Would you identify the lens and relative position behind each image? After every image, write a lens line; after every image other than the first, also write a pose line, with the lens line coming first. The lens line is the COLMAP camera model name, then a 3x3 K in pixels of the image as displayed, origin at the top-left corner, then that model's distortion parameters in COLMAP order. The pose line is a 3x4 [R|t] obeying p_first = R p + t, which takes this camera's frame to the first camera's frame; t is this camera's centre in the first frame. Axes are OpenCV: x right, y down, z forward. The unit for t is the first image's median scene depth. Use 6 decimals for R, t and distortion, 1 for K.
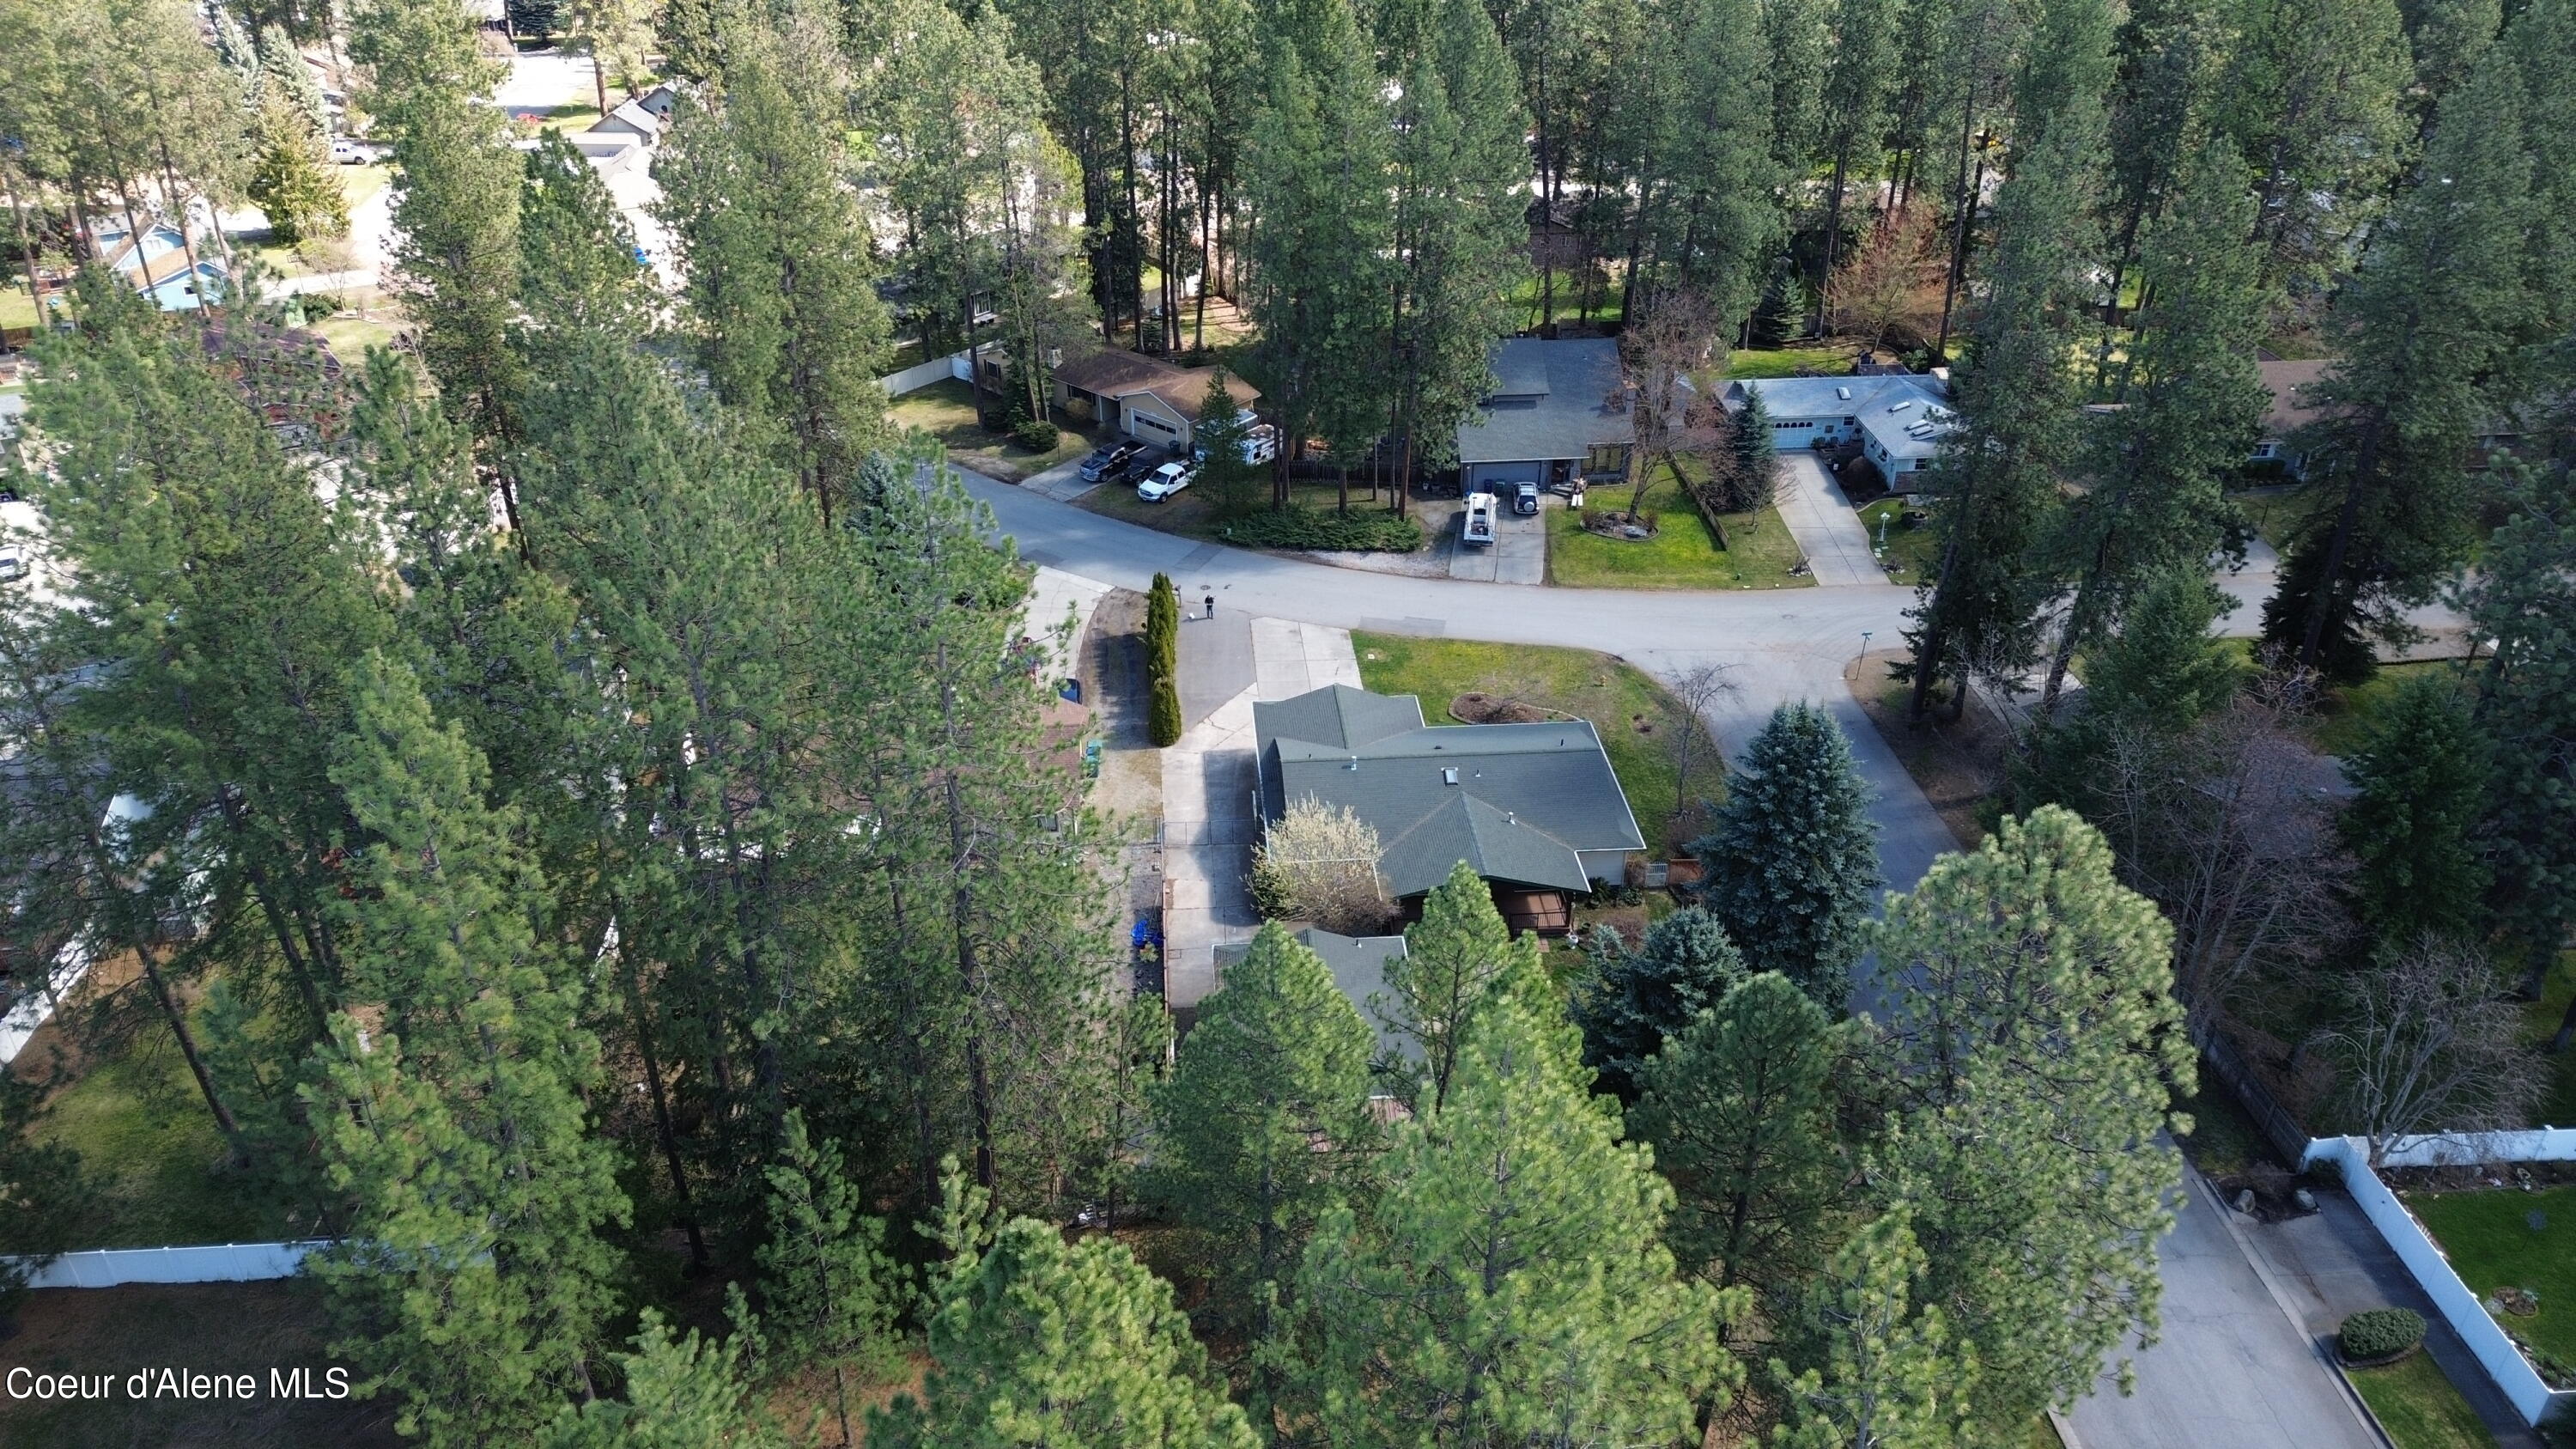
lens RADIAL K [[1816.4, 0, 1280.4], [0, 1816.4, 733.4], [0, 0, 1]] dist [0.087220, -0.076228]
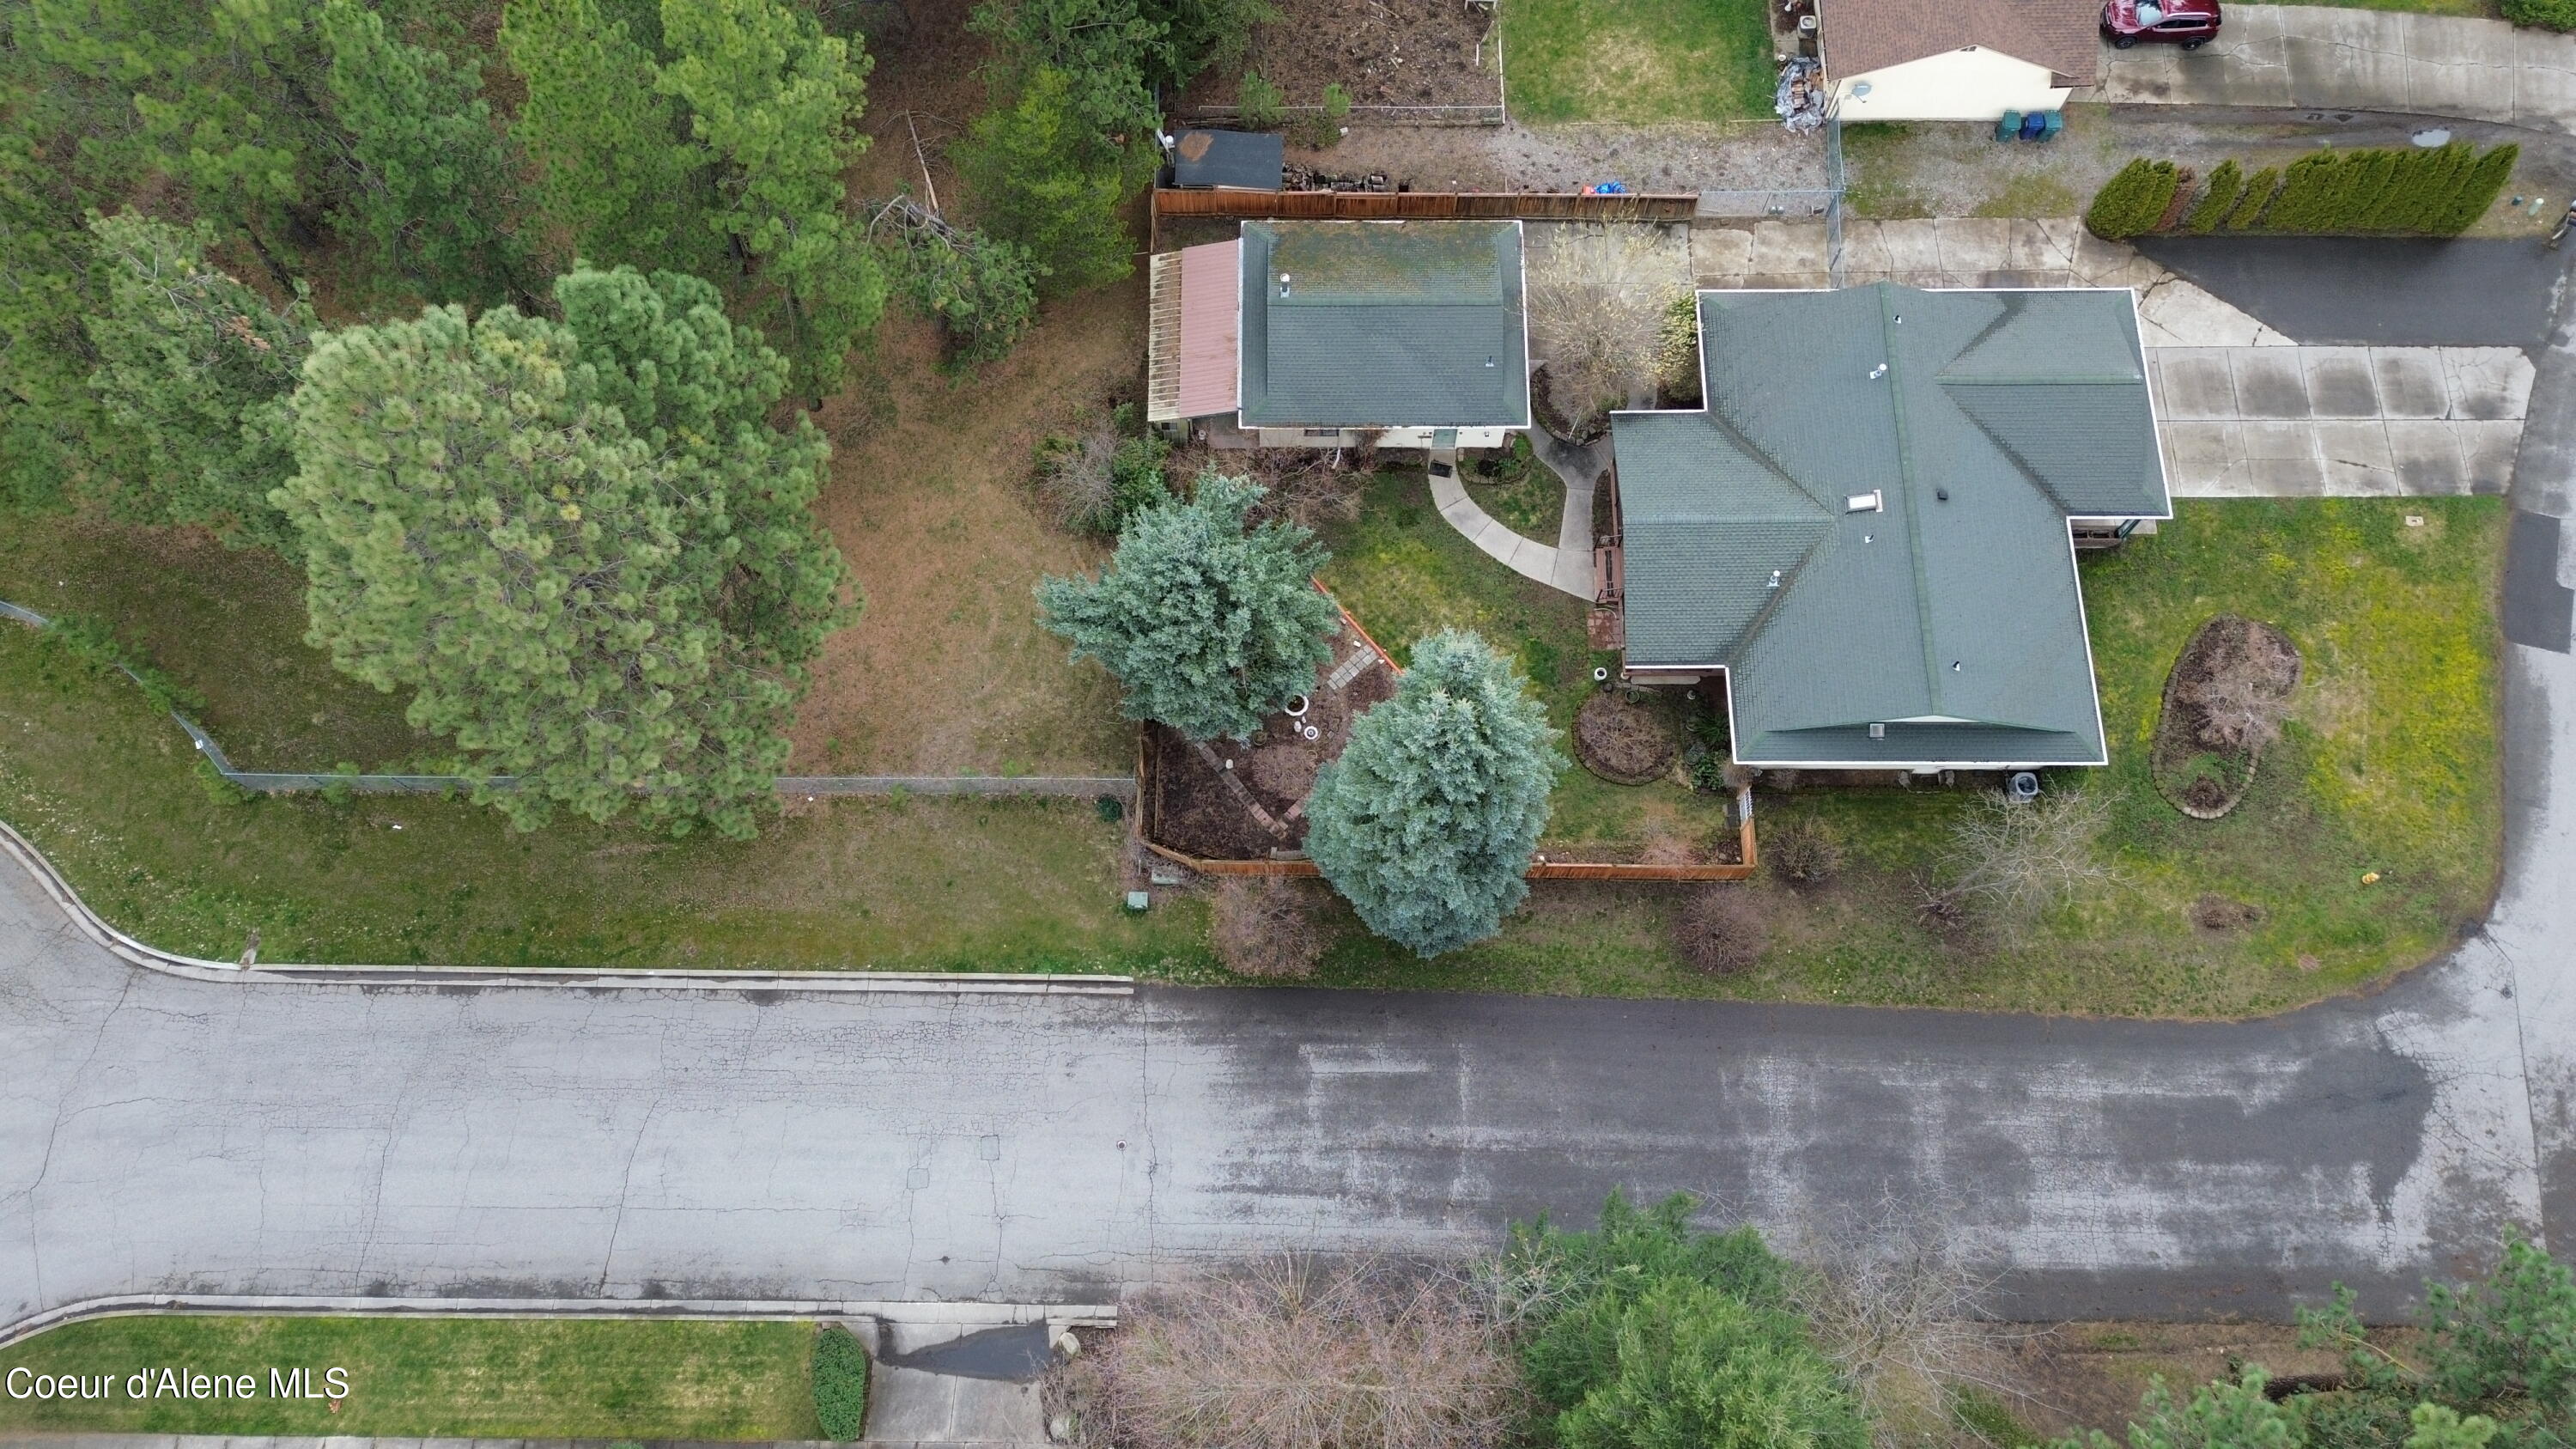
lens RADIAL K [[1816.4, 0, 1280.4], [0, 1816.4, 733.4], [0, 0, 1]] dist [0.087220, -0.076228]
pose [[-0.076855, 0.934964, -0.346318, 0.485682], [-0.501615, 0.263926, 0.823848, -0.463412], [0.861670, 0.237036, 0.448708, 0.594056]]
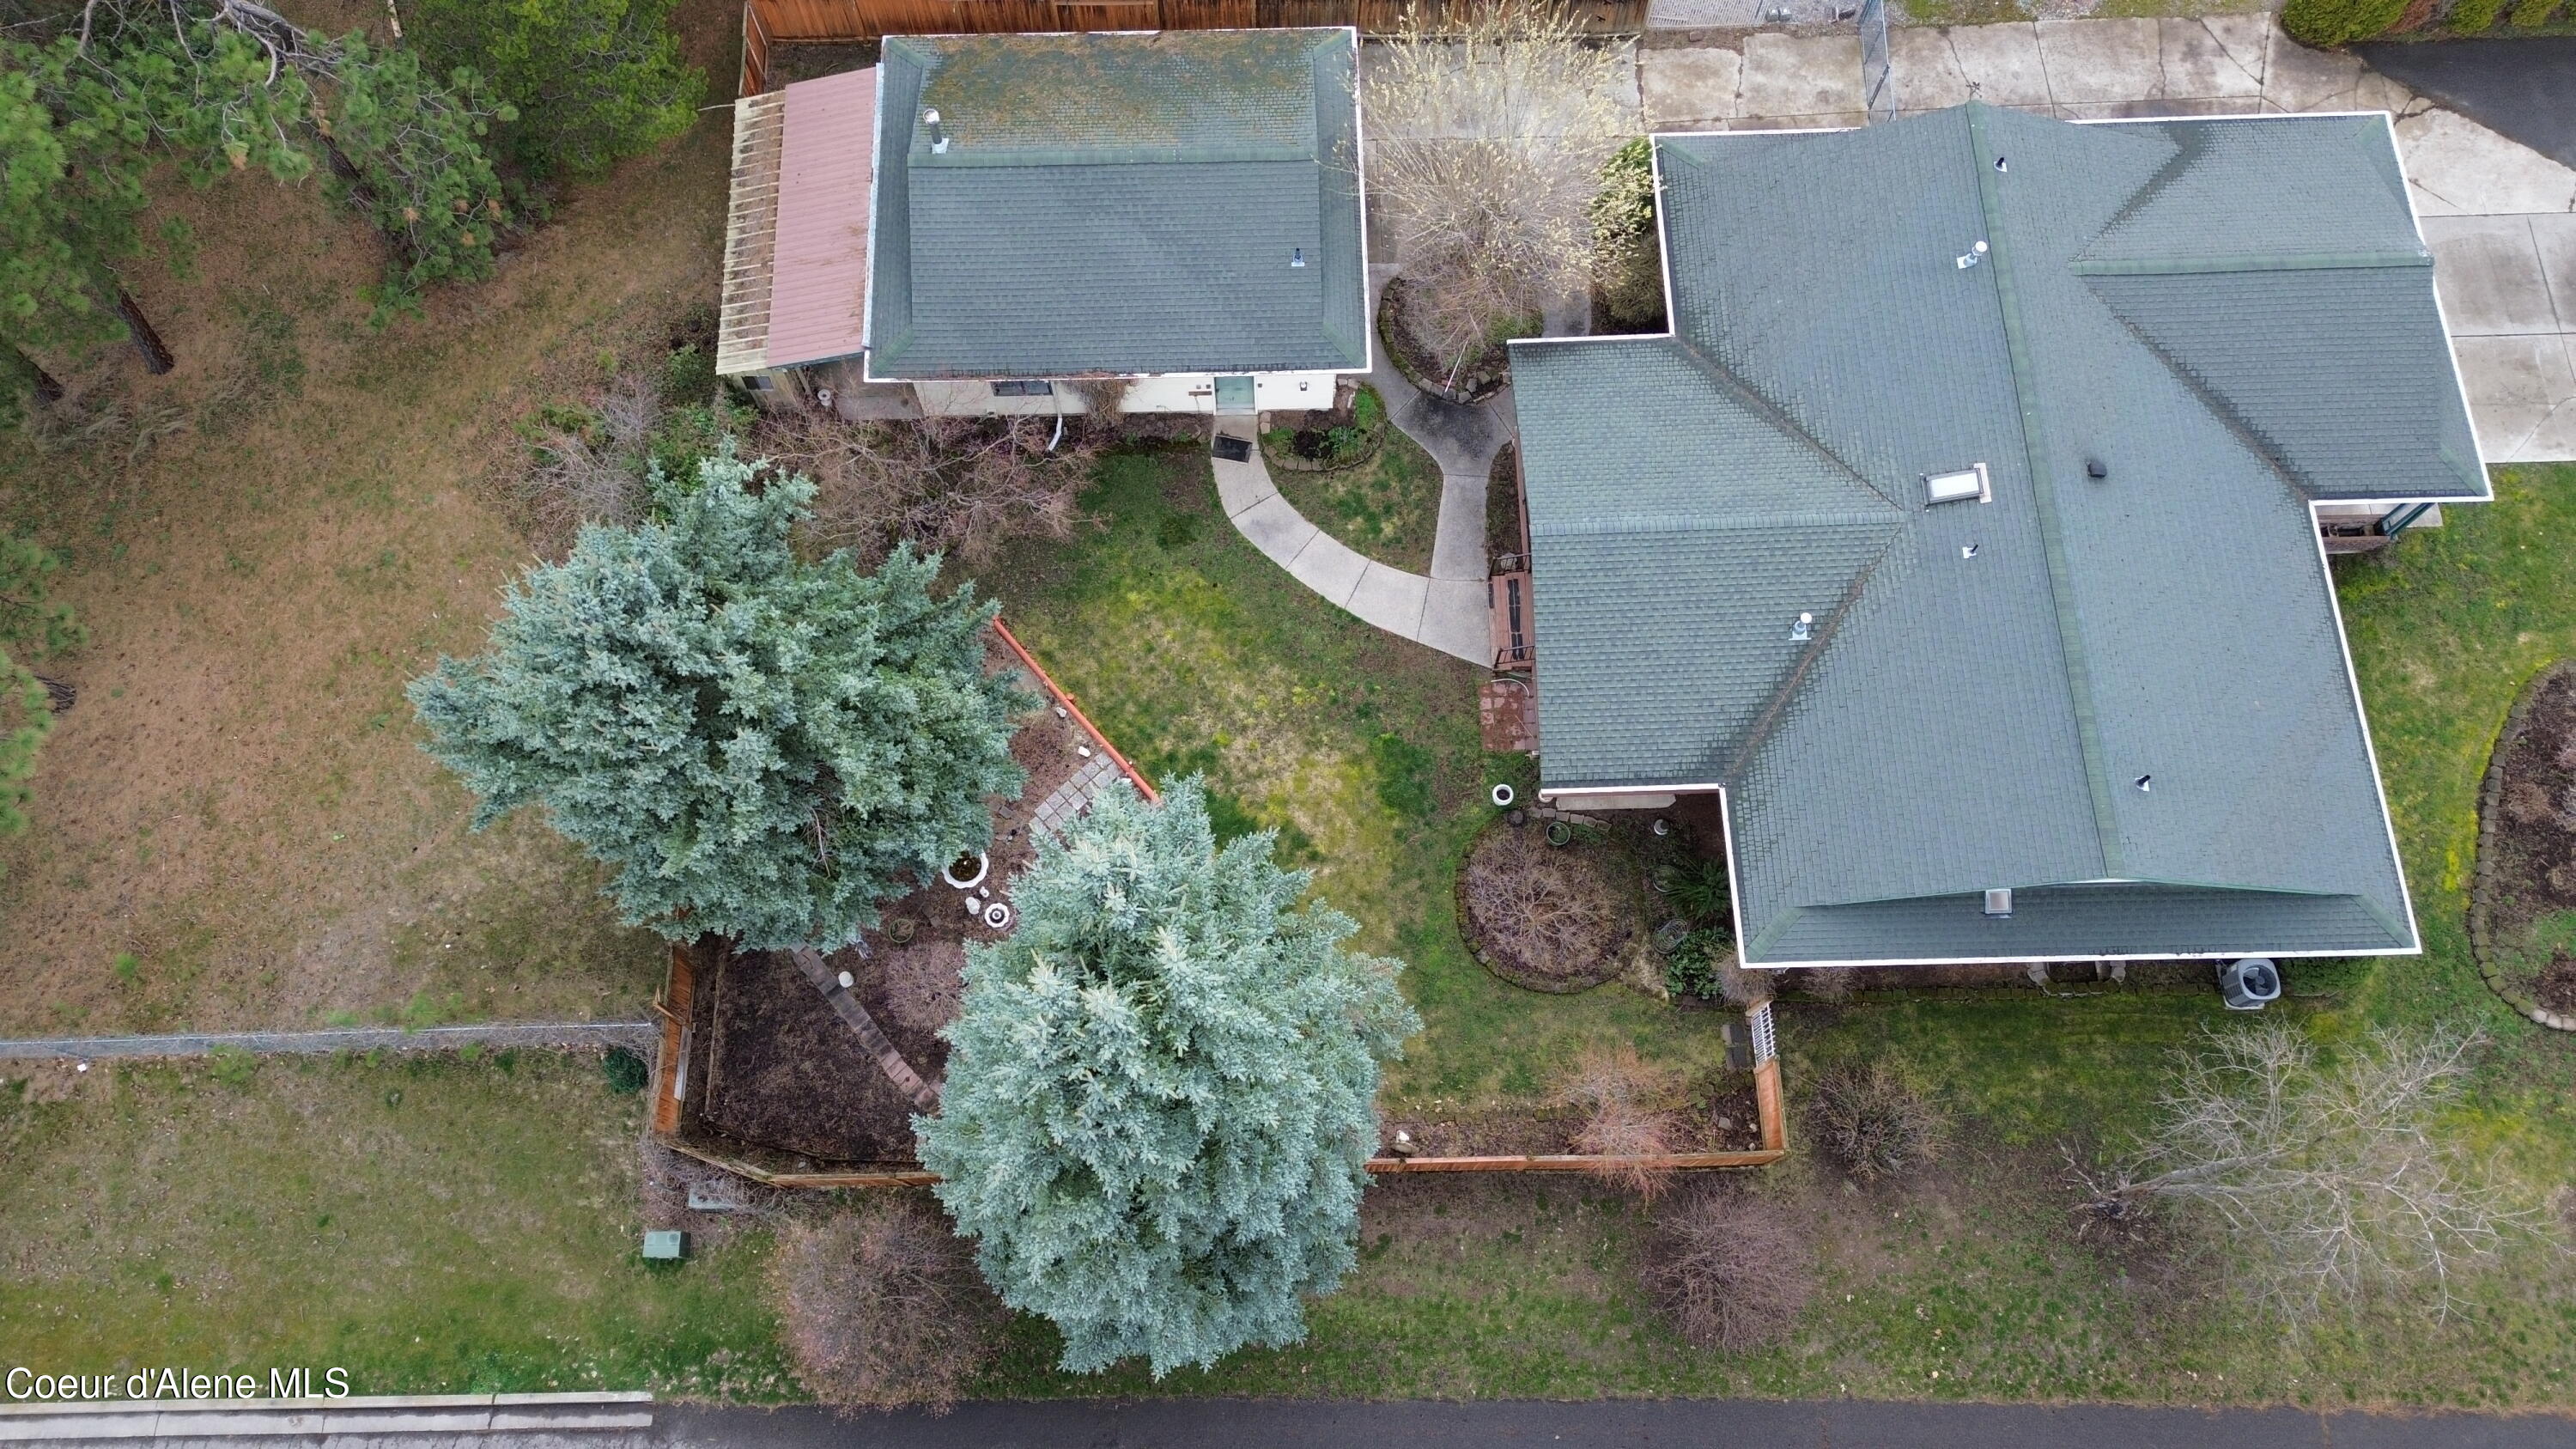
lens RADIAL K [[1816.4, 0, 1280.4], [0, 1816.4, 733.4], [0, 0, 1]] dist [0.087220, -0.076228]
pose [[-0.047871, 0.936942, -0.346192, 0.320001], [-0.502481, 0.276952, 0.819030, -0.233678], [0.863262, 0.213163, 0.457538, 0.806485]]
